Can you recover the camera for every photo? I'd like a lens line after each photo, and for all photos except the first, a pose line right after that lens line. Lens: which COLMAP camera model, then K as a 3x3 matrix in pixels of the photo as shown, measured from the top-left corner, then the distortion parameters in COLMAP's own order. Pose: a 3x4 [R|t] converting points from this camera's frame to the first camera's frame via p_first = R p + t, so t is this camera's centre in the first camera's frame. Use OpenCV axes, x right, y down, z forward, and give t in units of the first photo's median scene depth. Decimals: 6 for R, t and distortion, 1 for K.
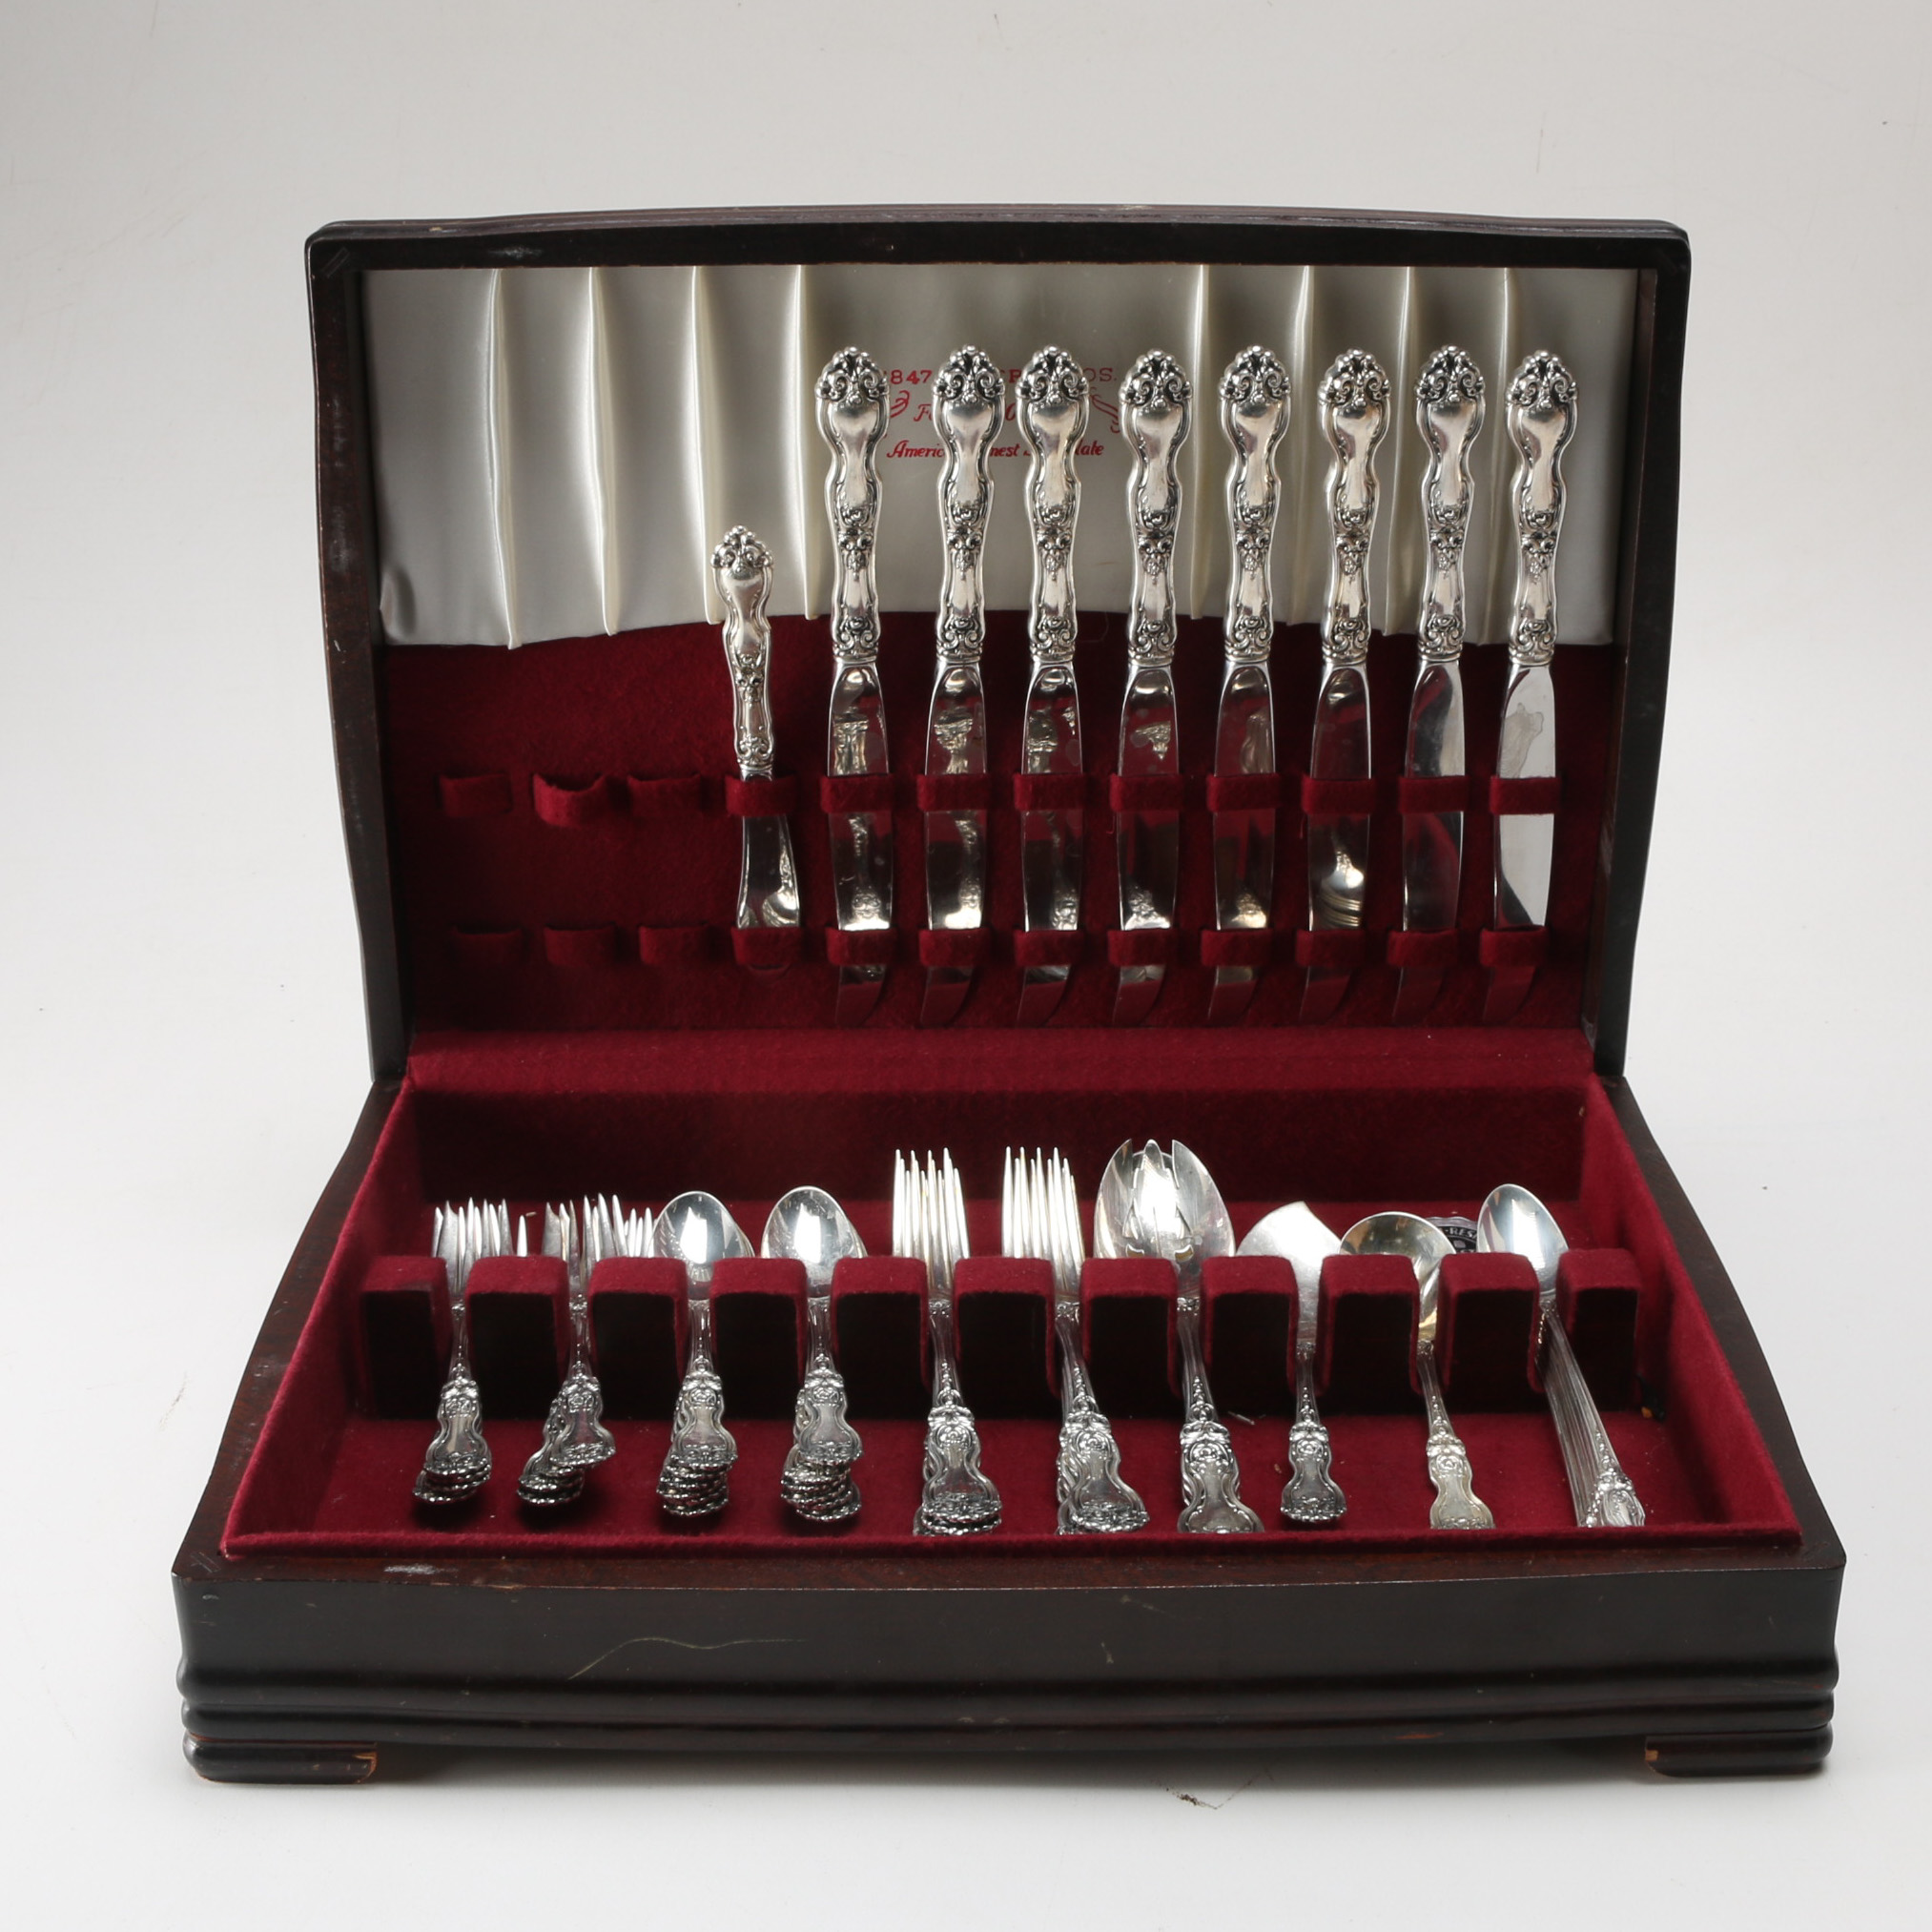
lens RADIAL K [[2846.7, 0, 964.4], [0, 2846.7, 965.1], [0, 0, 1]] dist [-0.060325, 0.000000]
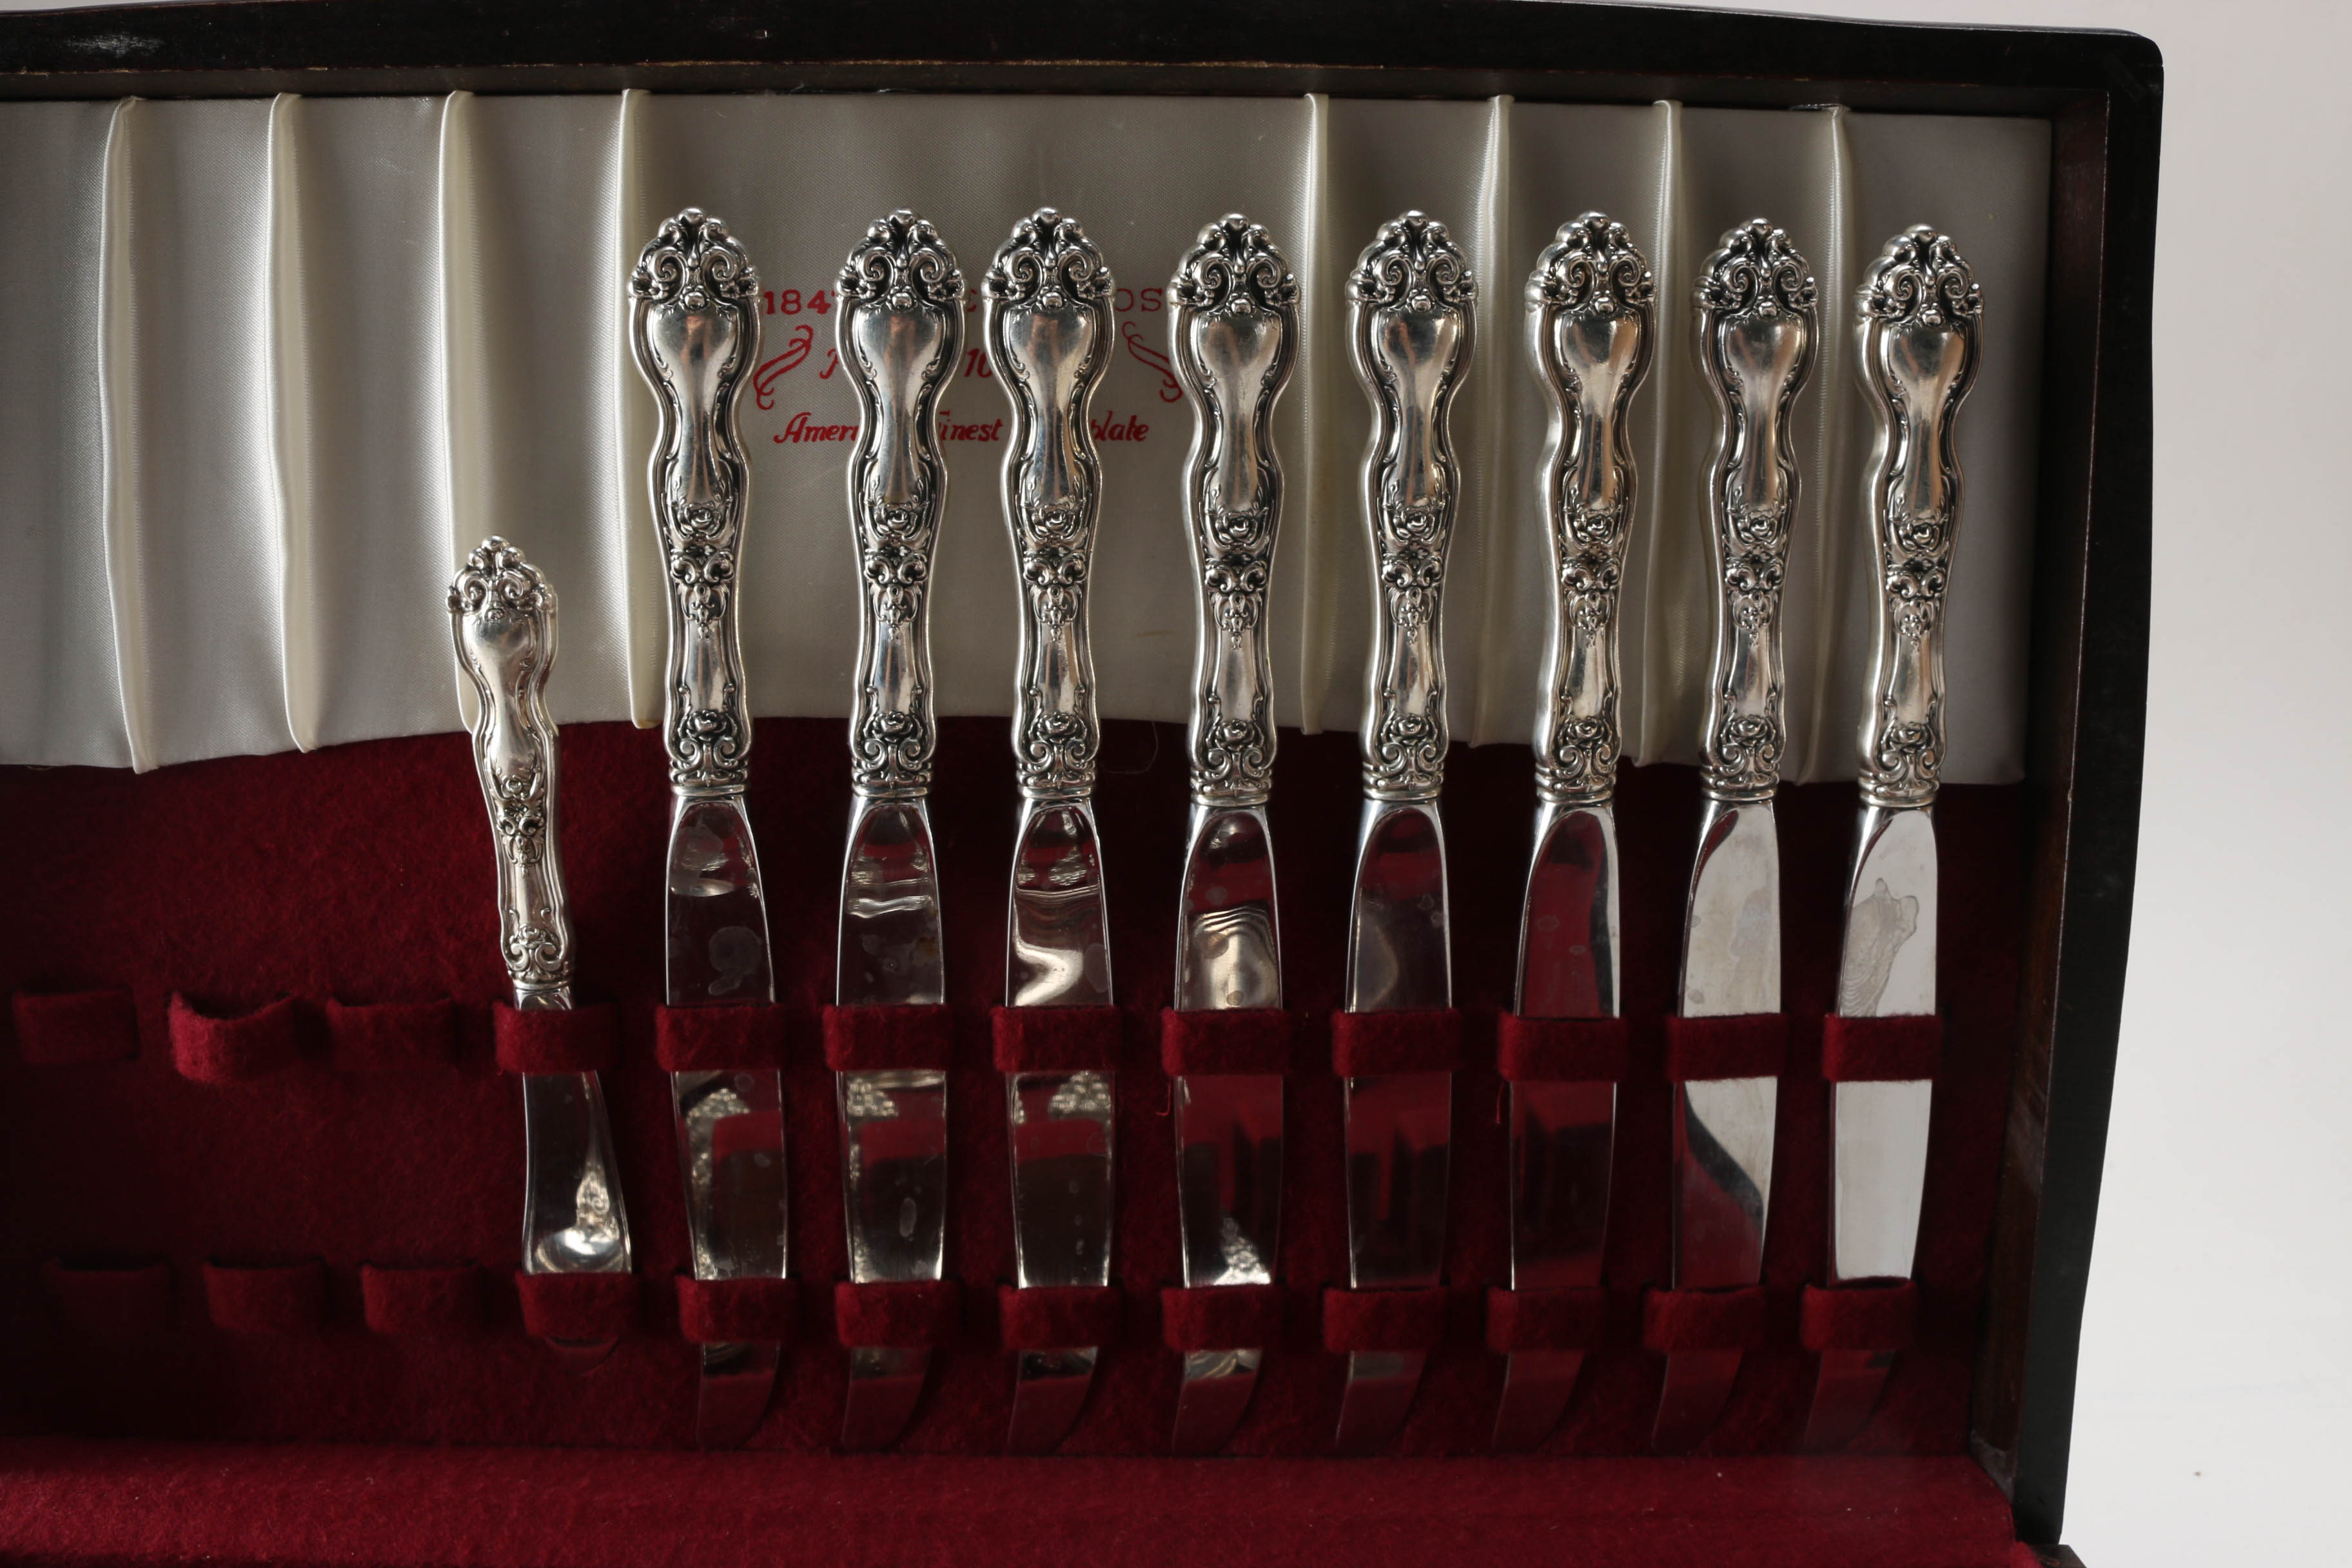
lens RADIAL K [[2178.7, 0, 1182.7], [0, 2178.7, 777.3], [0, 0, 1]] dist [-0.120254, 0.000000]
pose [[0.999807, 0.011630, 0.015848, 0.048961], [-0.007418, 0.969814, -0.243733, -0.005918], [-0.018204, 0.243568, 0.969713, 0.579263]]
